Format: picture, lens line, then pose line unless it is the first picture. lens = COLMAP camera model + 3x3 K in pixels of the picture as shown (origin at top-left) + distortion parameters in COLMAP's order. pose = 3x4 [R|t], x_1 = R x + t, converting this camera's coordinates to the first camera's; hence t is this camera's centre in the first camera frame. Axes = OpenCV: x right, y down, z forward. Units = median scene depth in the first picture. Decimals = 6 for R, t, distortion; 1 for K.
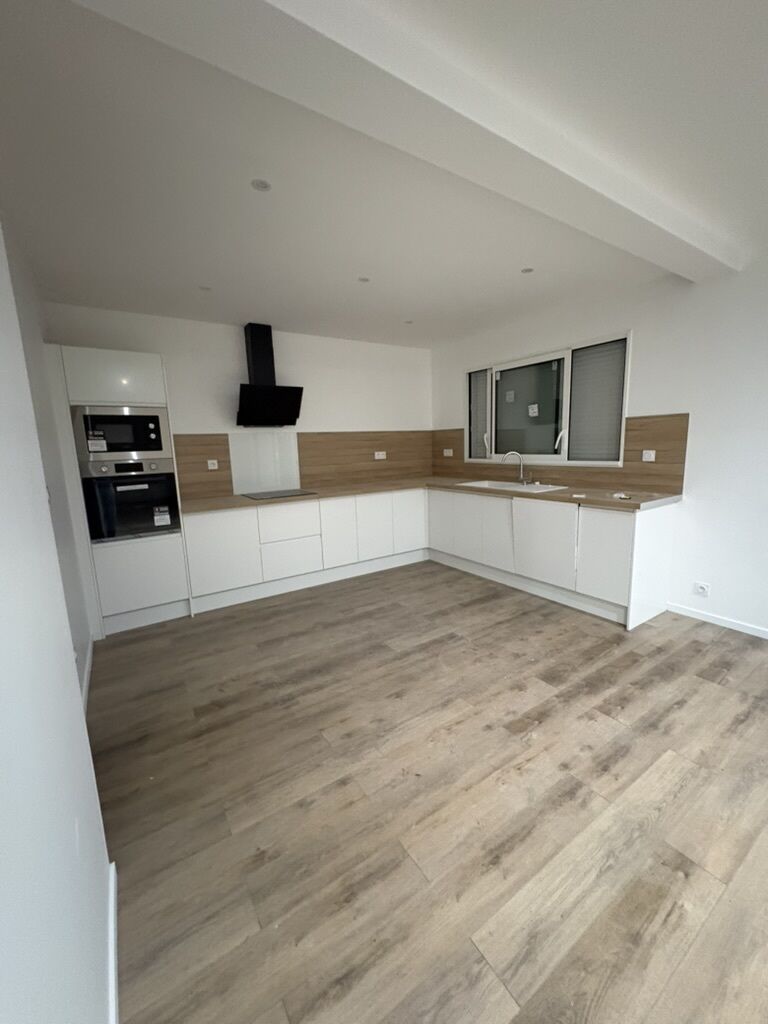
lens RADIAL K [[409.4, 0, 385.6], [0, 409.4, 513.4], [0, 0, 1]] dist [0.001367, 0.000344]
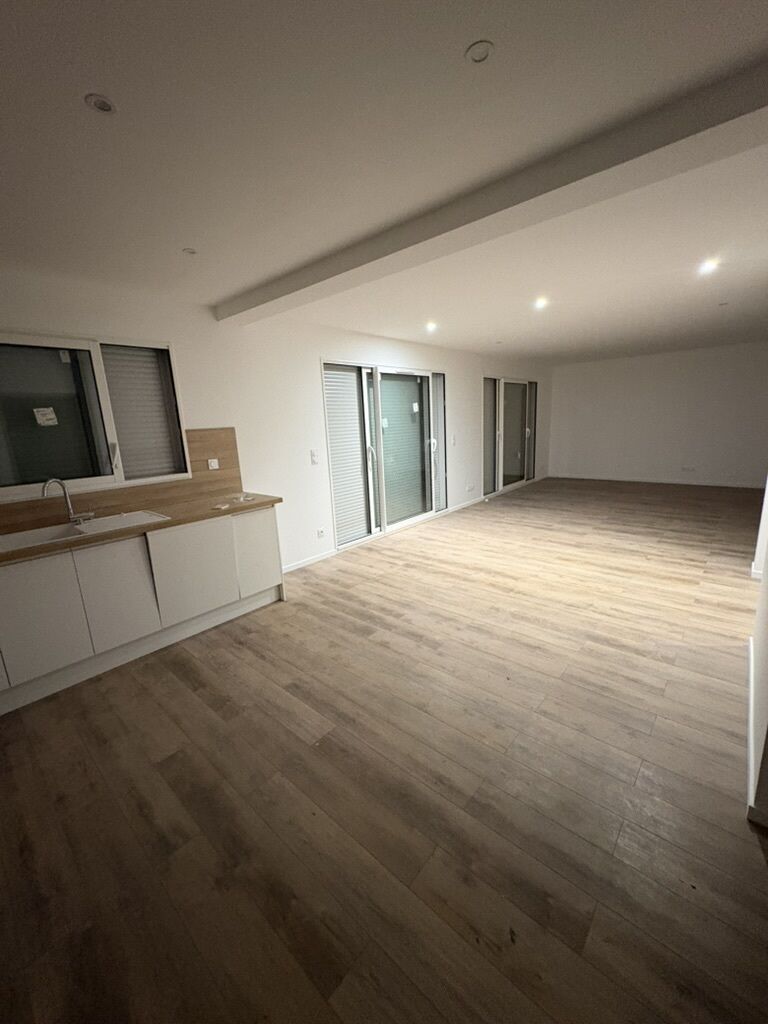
lens RADIAL K [[409.4, 0, 384.3], [0, 409.4, 509.6], [0, 0, 1]] dist [0.001367, 0.000344]
pose [[-0.264152, -0.159786, 0.951153, -0.679965], [0.216352, 0.951232, 0.219884, -0.201580], [-0.939902, 0.263867, -0.216700, 1.004348]]
